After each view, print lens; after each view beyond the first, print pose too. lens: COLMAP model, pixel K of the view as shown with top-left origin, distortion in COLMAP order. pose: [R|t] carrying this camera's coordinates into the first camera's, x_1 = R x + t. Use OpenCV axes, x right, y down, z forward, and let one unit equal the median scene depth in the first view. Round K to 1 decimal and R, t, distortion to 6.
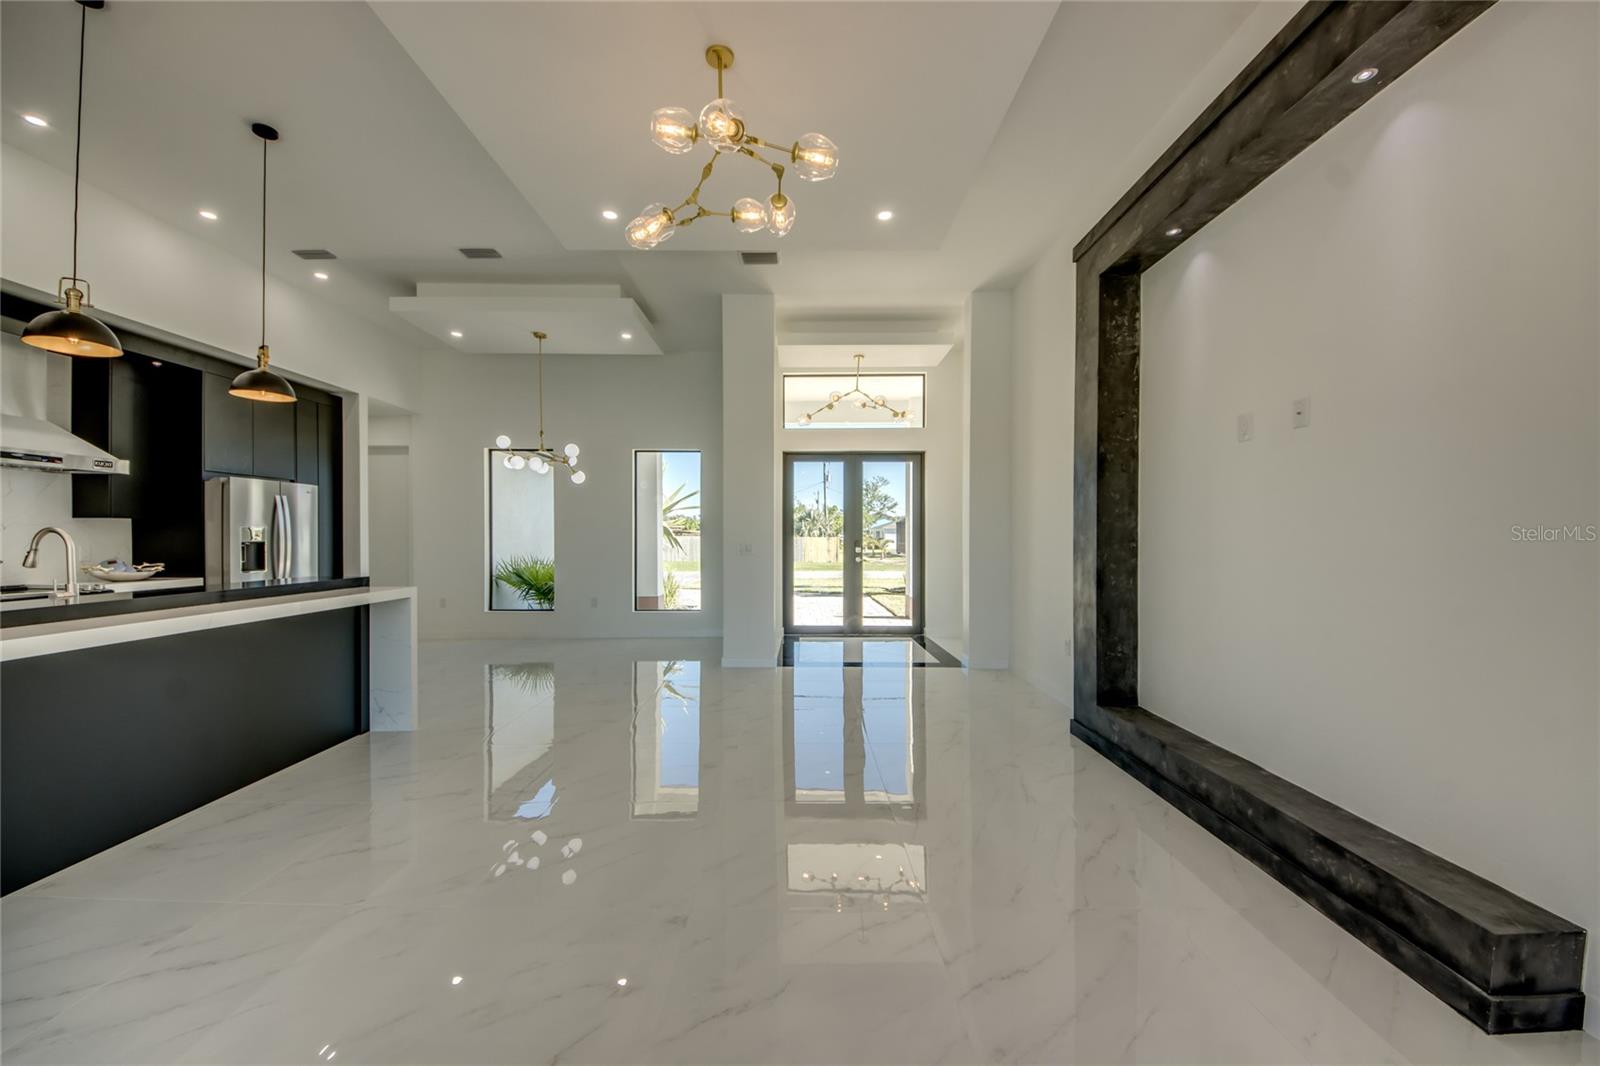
lens RADIAL K [[606.8, 0, 813.1], [0, 606.8, 542.9], [0, 0, 1]] dist [0.006843, -0.007258]
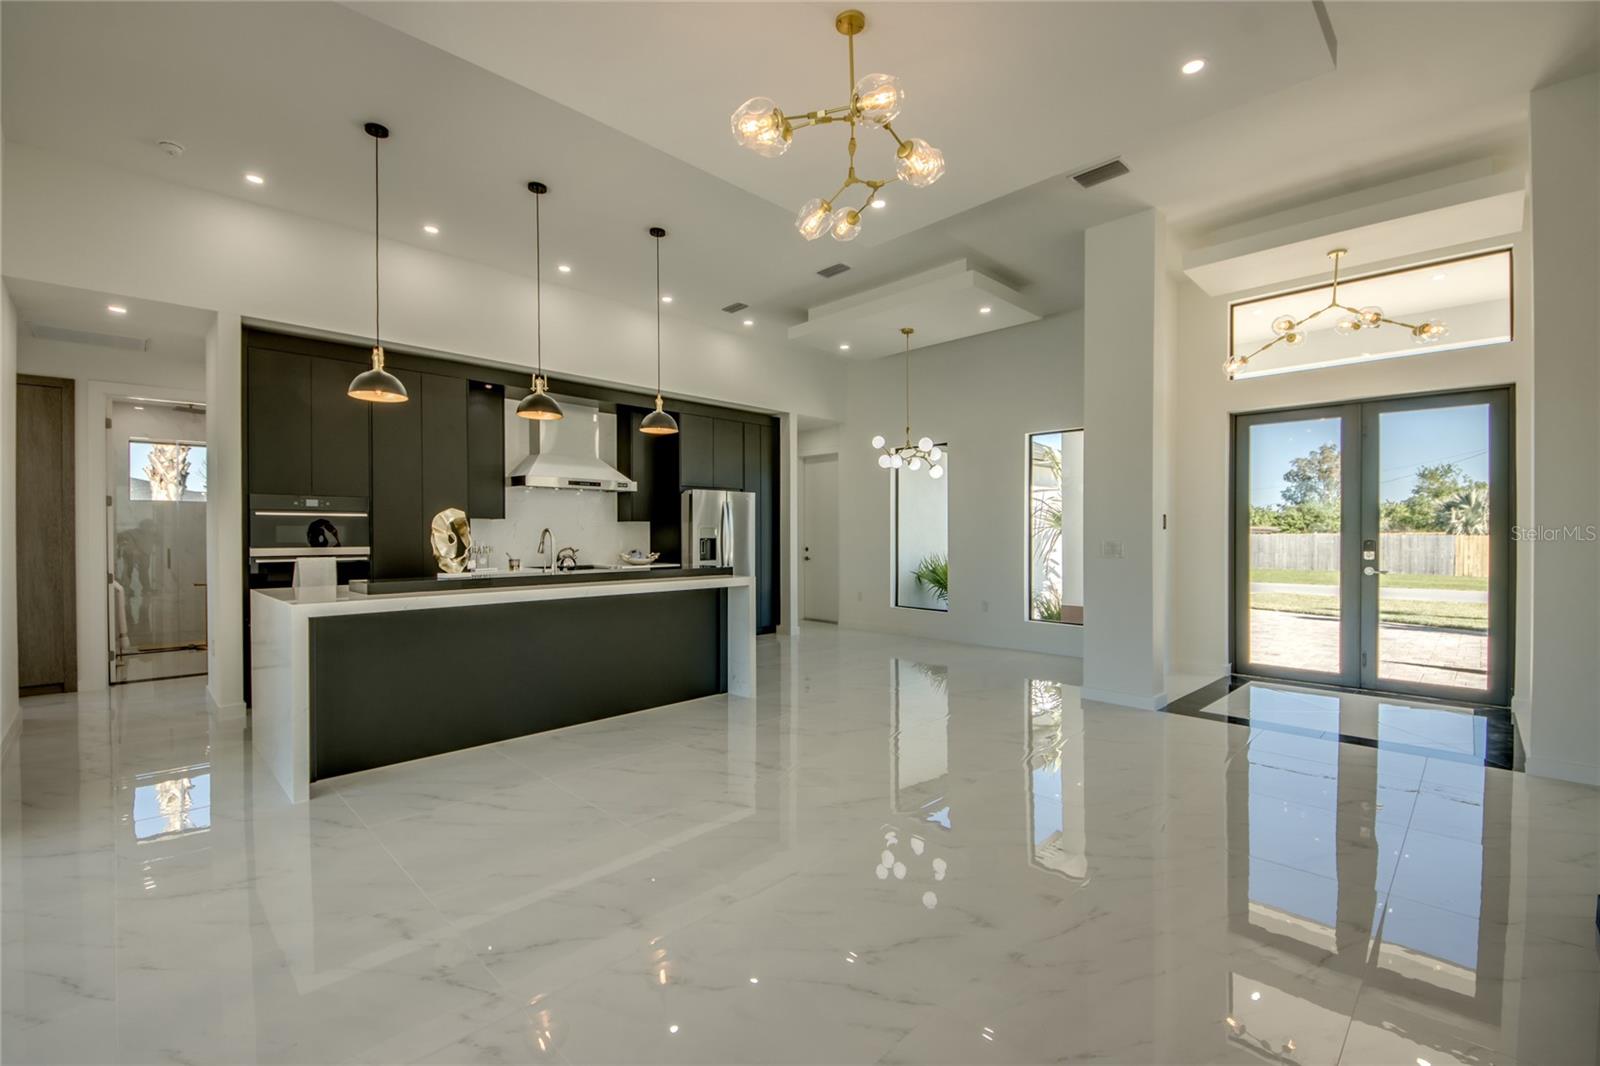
lens RADIAL K [[693.2, 0, 775.0], [0, 693.2, 531.7], [0, 0, 1]] dist [-0.000077, -0.003466]
pose [[0.674526, -0.003092, -0.738245, 0.191661], [-0.007801, 0.999906, -0.011315, 0.000001], [0.738210, 0.013392, 0.674438, 0.069505]]
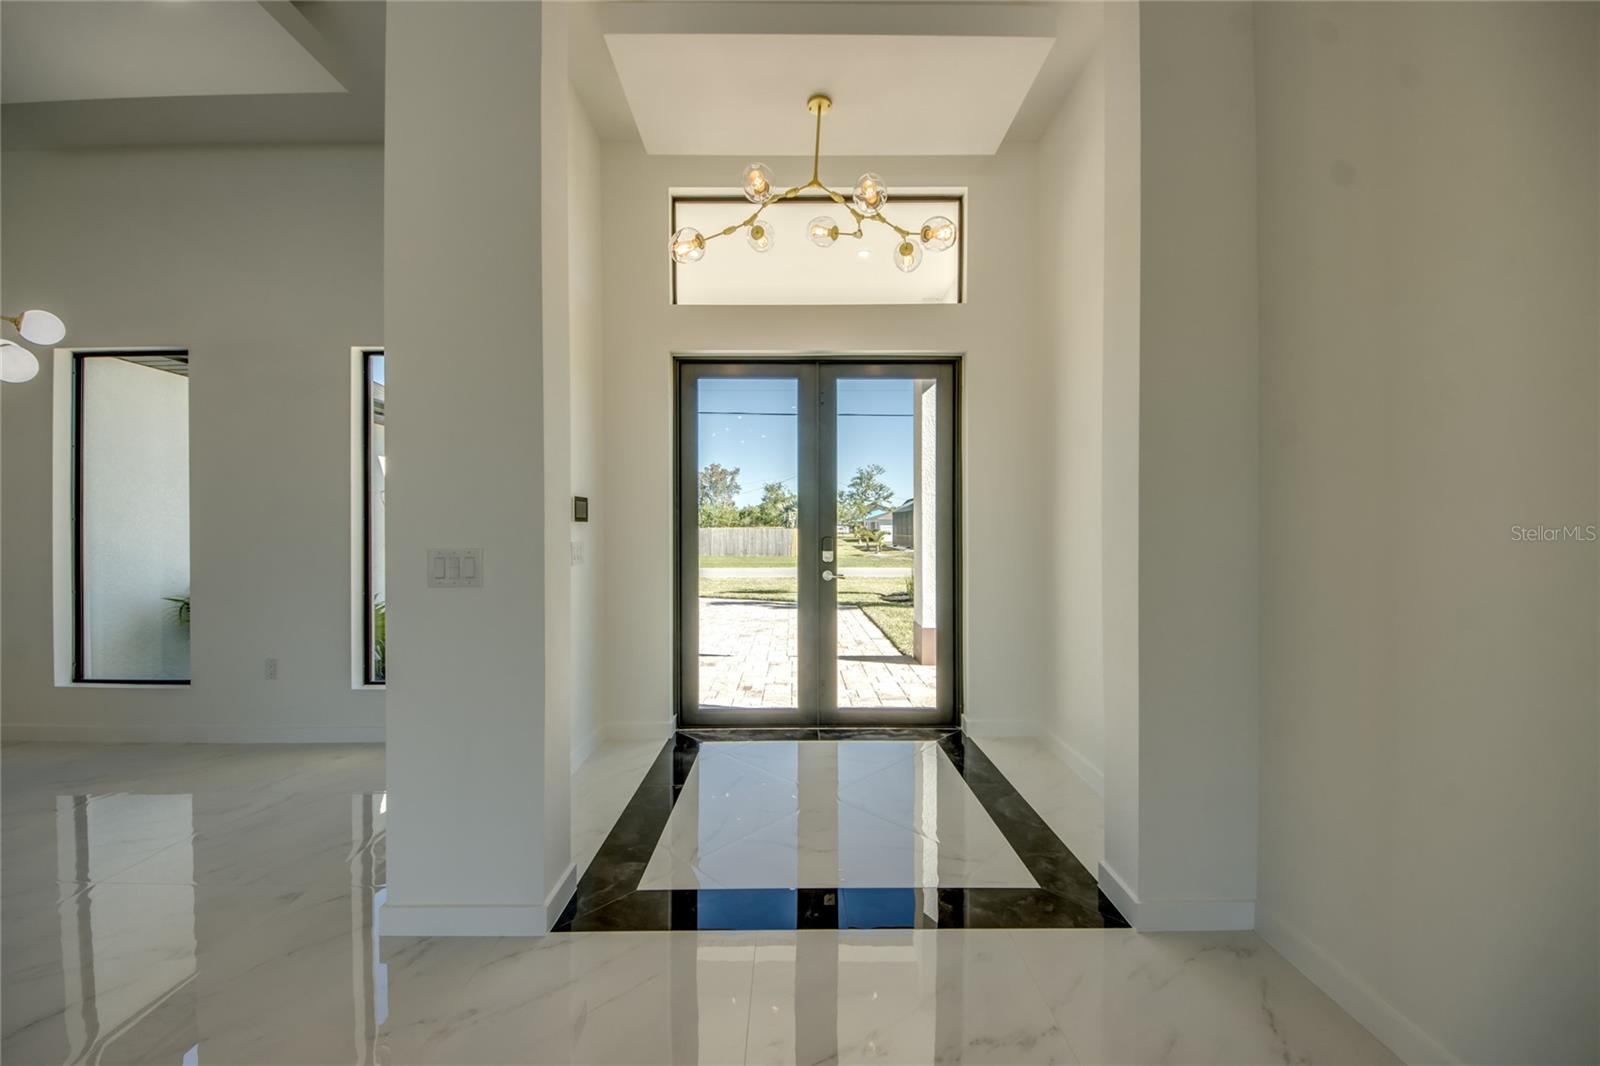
lens RADIAL K [[606.8, 0, 816.9], [0, 606.8, 534.9], [0, 0, 1]] dist [0.006843, -0.007258]
pose [[0.999892, -0.004728, 0.013882, 0.059928], [0.004723, 0.999989, 0.000371, -0.005767], [-0.013883, -0.000305, 0.999904, 0.519041]]
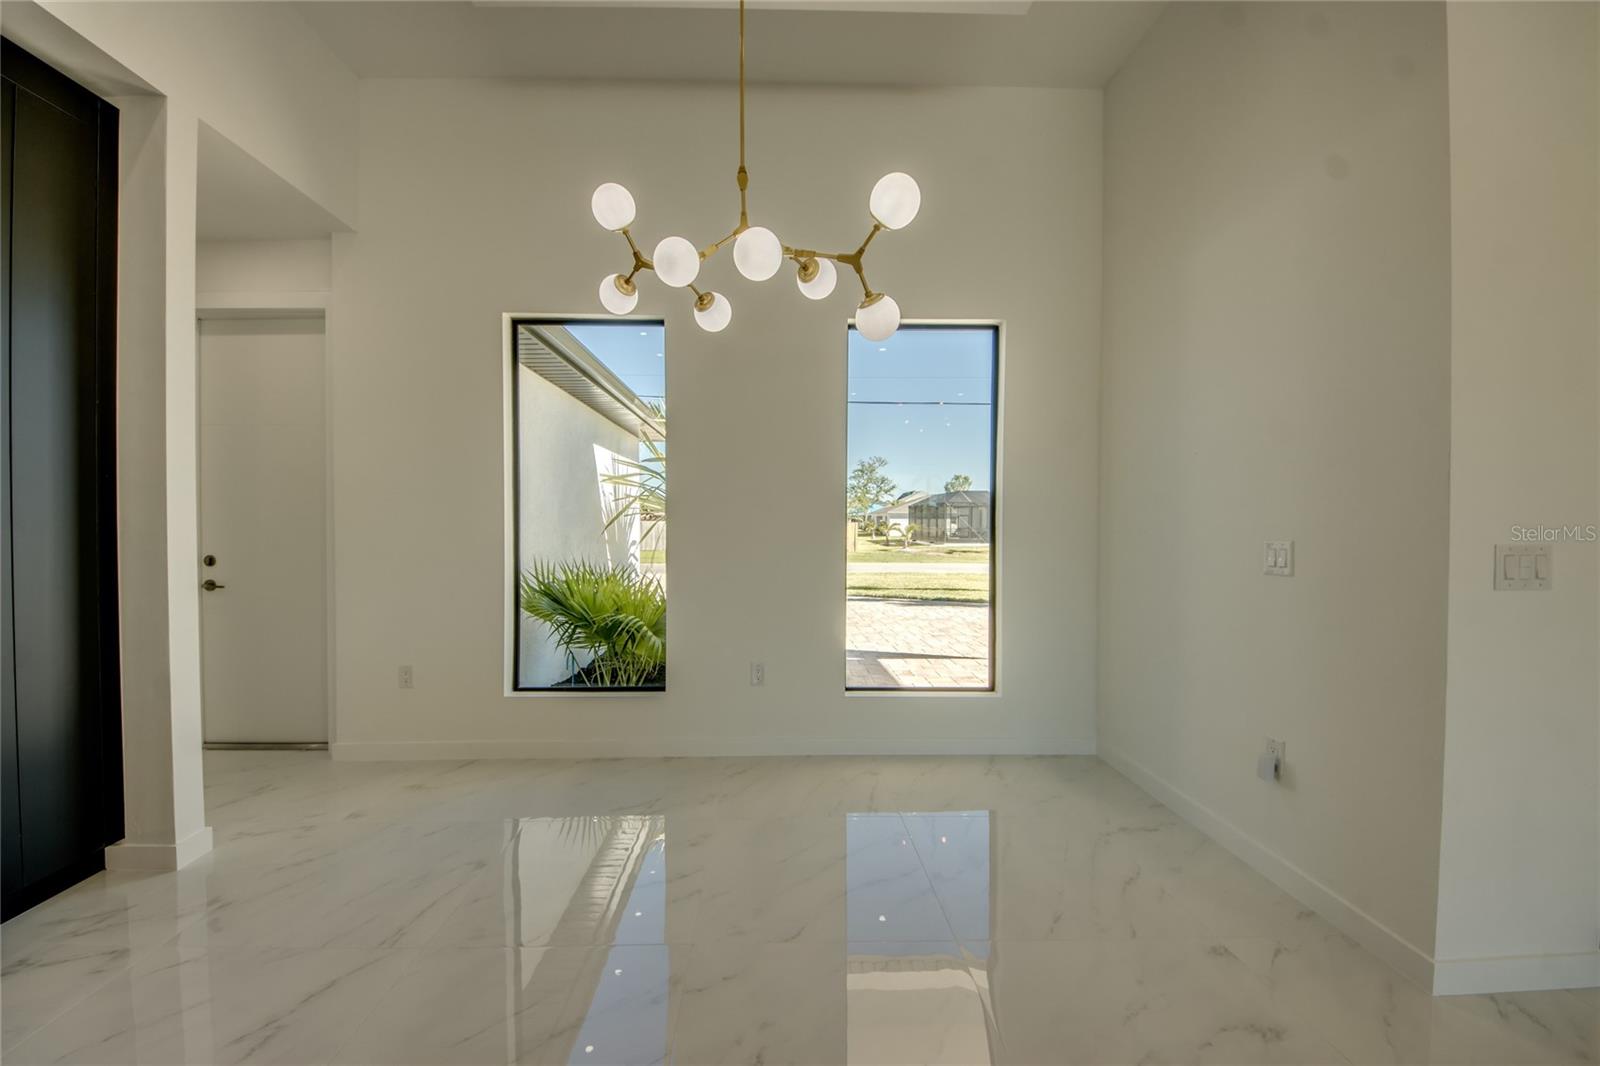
lens RADIAL K [[629.2, 0, 808.4], [0, 629.2, 528.1], [0, 0, 1]] dist [-0.011145, -0.001202]
pose [[0.998982, 0.001593, 0.045087, -0.351091], [-0.001560, 0.999998, -0.000768, -0.005996], [-0.045088, 0.000697, 0.998983, 0.555537]]
